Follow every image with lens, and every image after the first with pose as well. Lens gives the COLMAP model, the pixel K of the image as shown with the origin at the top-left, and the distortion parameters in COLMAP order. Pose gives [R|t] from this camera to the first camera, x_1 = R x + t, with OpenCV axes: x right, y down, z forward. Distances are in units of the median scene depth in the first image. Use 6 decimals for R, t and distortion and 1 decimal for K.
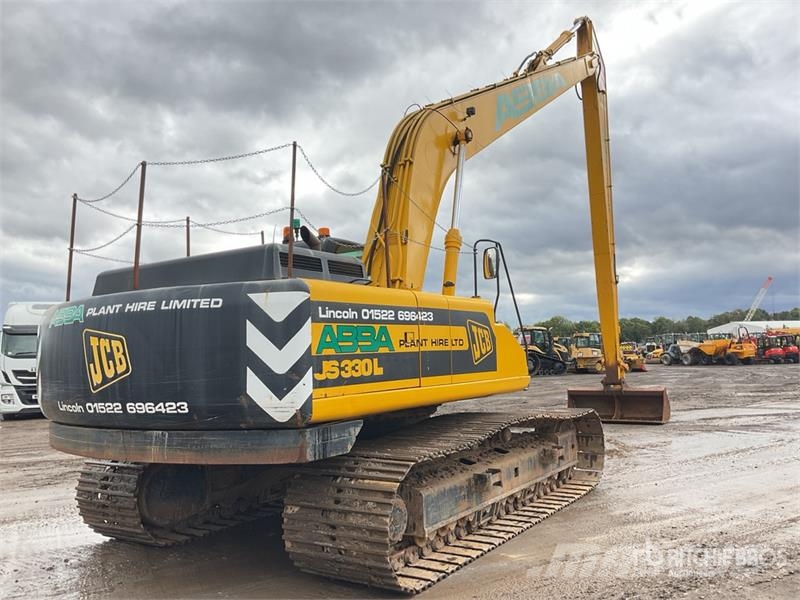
lens RADIAL K [[659.2, 0, 396.7], [0, 659.2, 296.9], [0, 0, 1]] dist [0.091453, -0.174973]
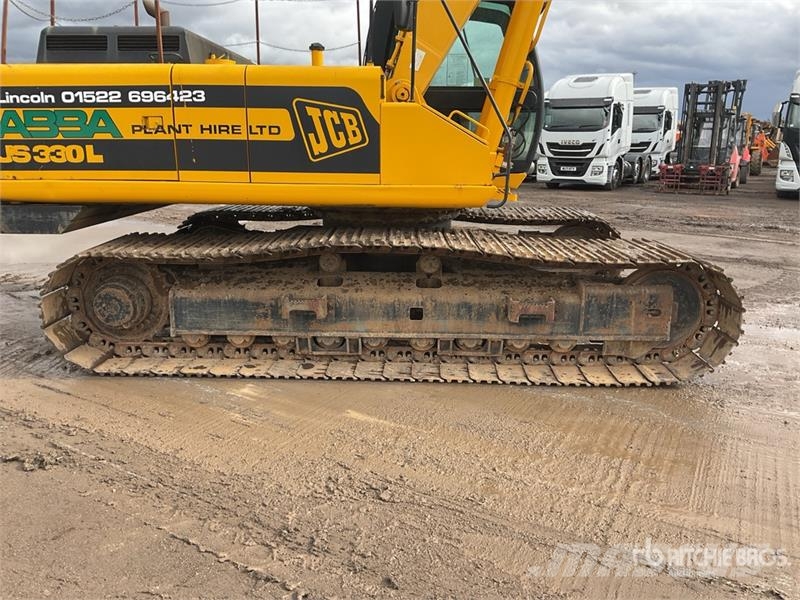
lens RADIAL K [[659.2, 0, 396.7], [0, 659.2, 296.9], [0, 0, 1]] dist [0.091453, -0.174973]
pose [[0.537045, 0.242663, -0.807897, 0.999444], [0.050442, 0.946779, 0.317909, 0.016540], [0.842044, -0.211483, 0.496222, 0.818674]]
